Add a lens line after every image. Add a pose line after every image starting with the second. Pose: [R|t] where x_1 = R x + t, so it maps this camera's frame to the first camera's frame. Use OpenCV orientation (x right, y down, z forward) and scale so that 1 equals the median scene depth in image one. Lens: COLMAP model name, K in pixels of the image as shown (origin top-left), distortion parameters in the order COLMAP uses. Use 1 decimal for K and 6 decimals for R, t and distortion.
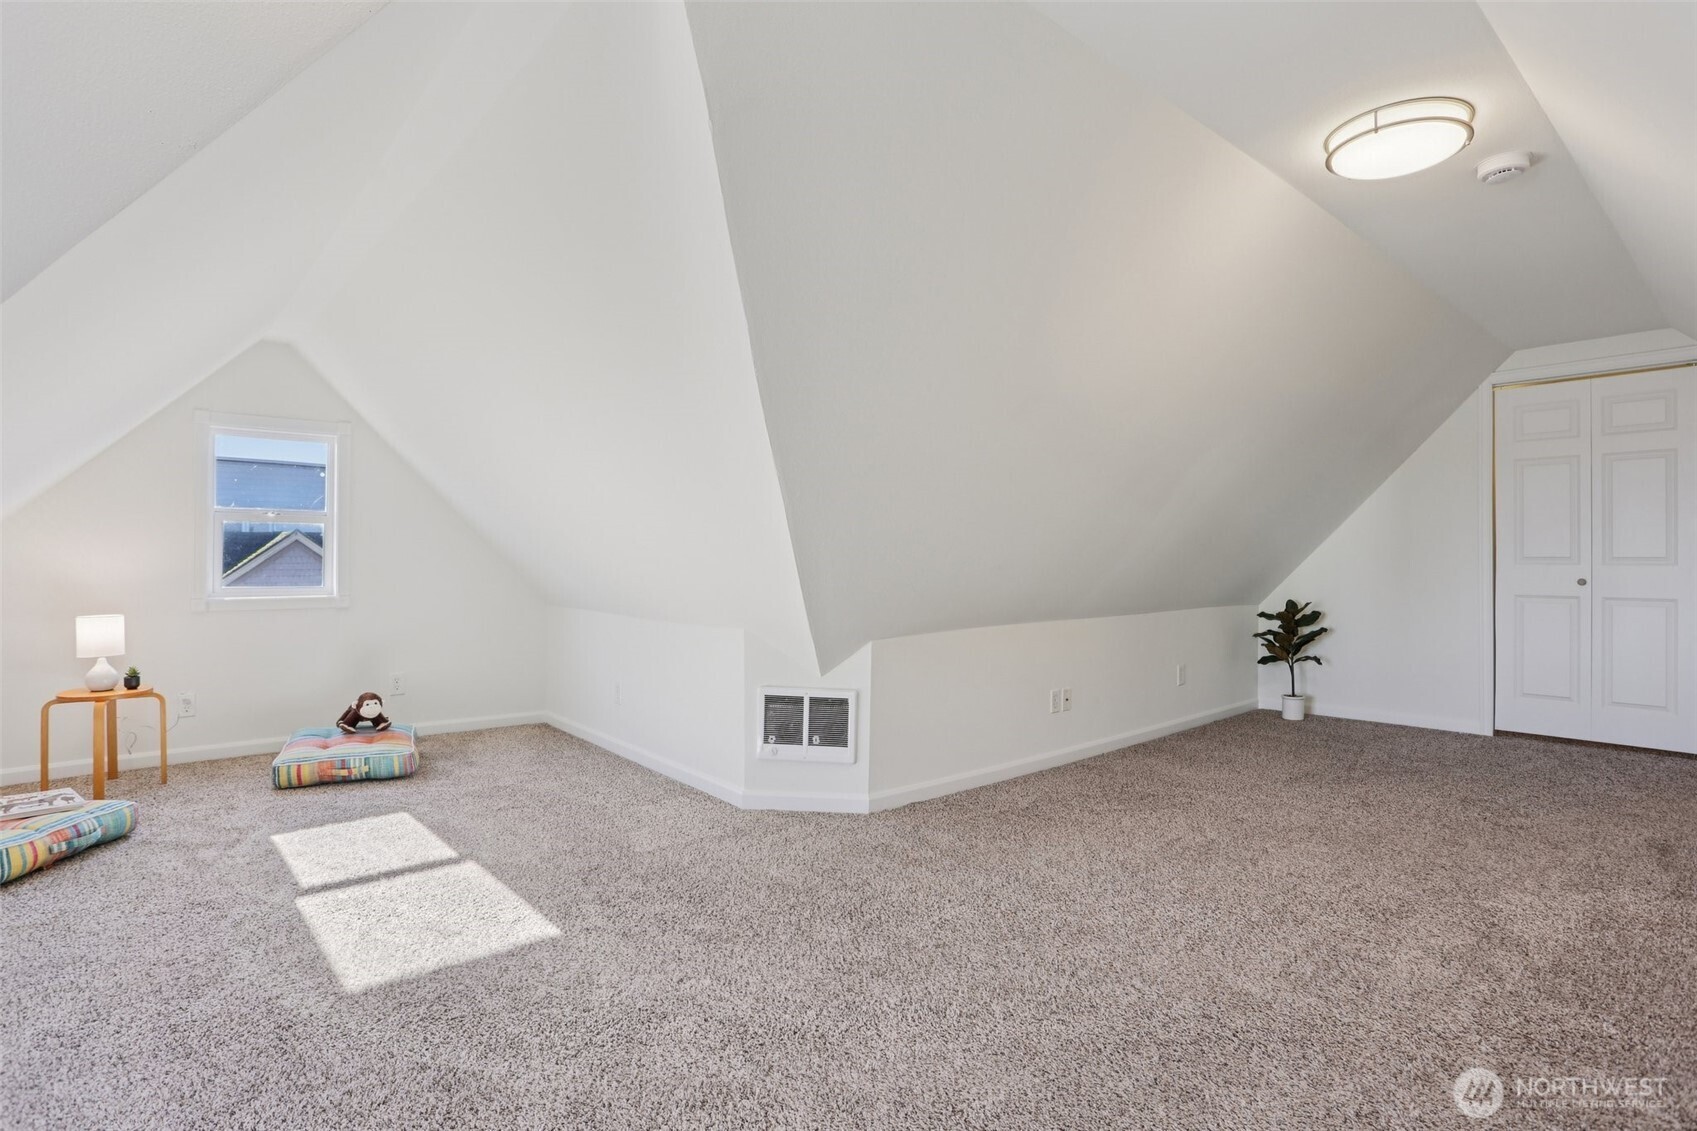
lens RADIAL K [[838.5, 0, 848.8], [0, 838.5, 561.4], [0, 0, 1]] dist [-0.060186, 0.018687]
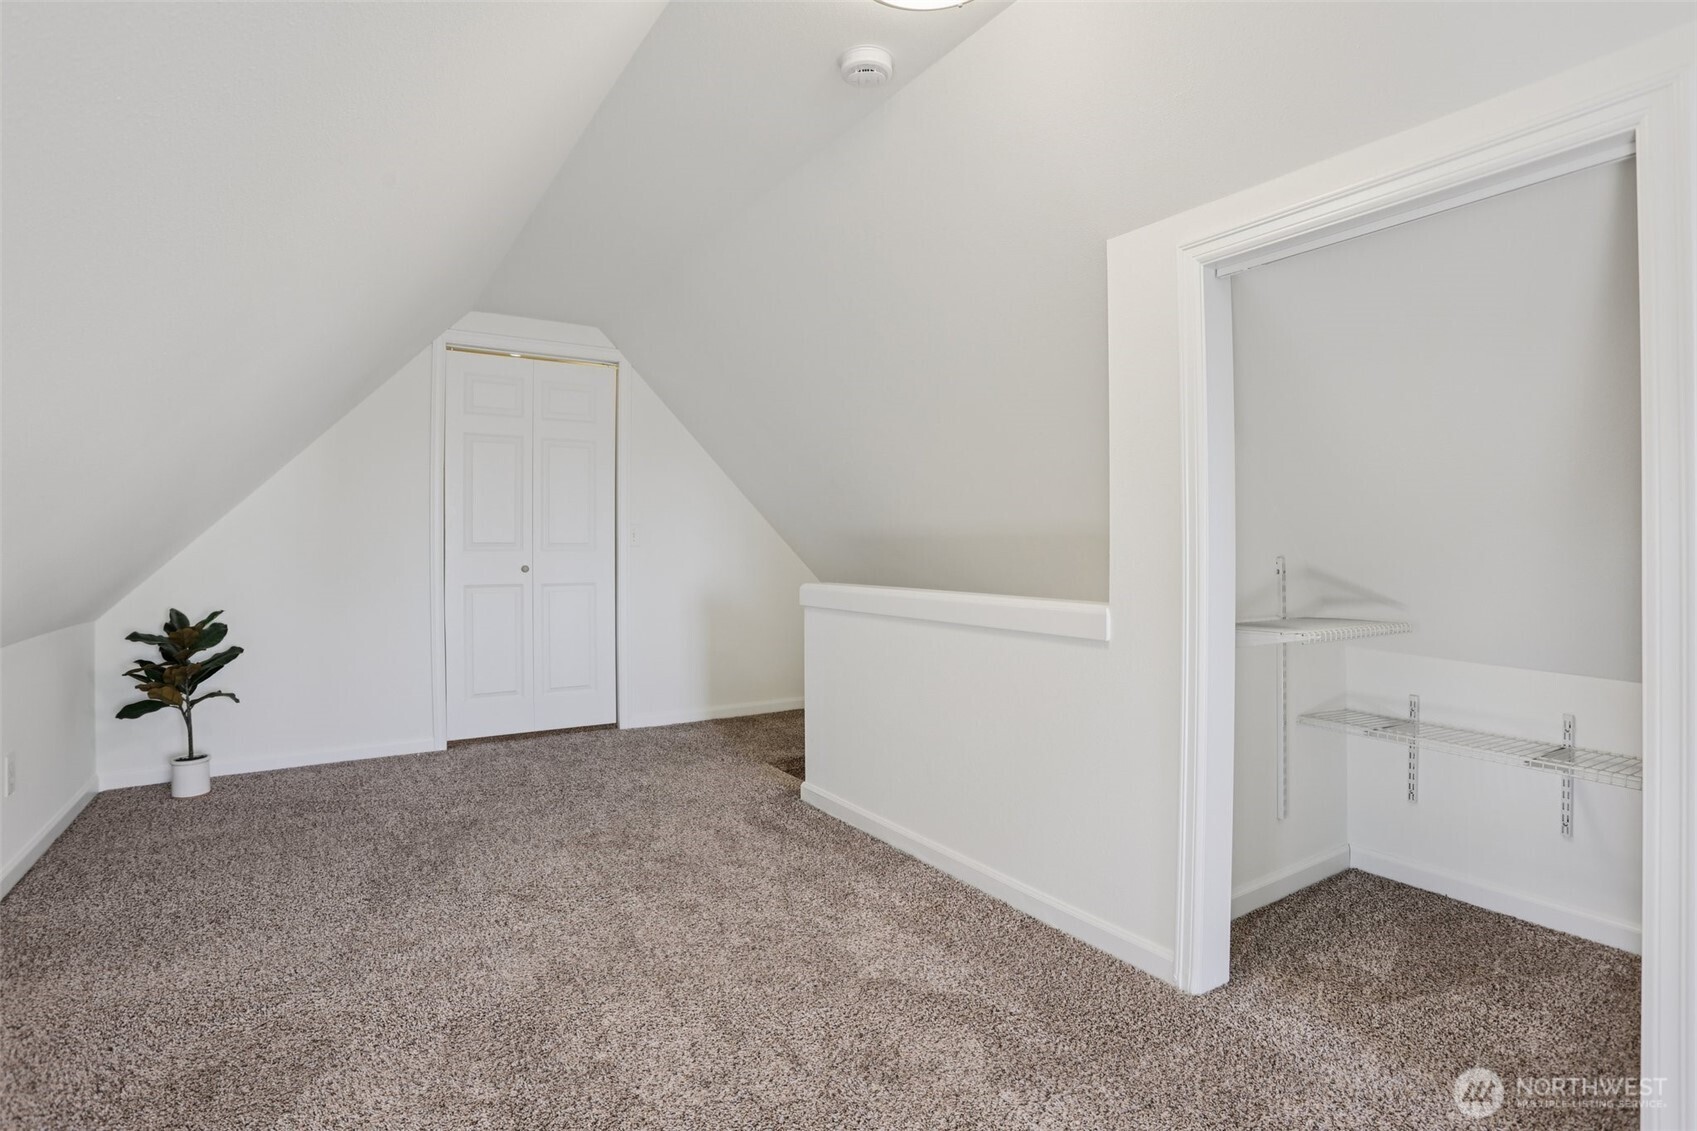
lens RADIAL K [[838.5, 0, 855.4], [0, 838.5, 551.2], [0, 0, 1]] dist [-0.060186, 0.018687]
pose [[0.146559, -0.009653, 0.989155, -0.010947], [0.004810, 0.999948, 0.009046, -0.002061], [-0.989190, 0.003432, 0.146598, 0.394716]]
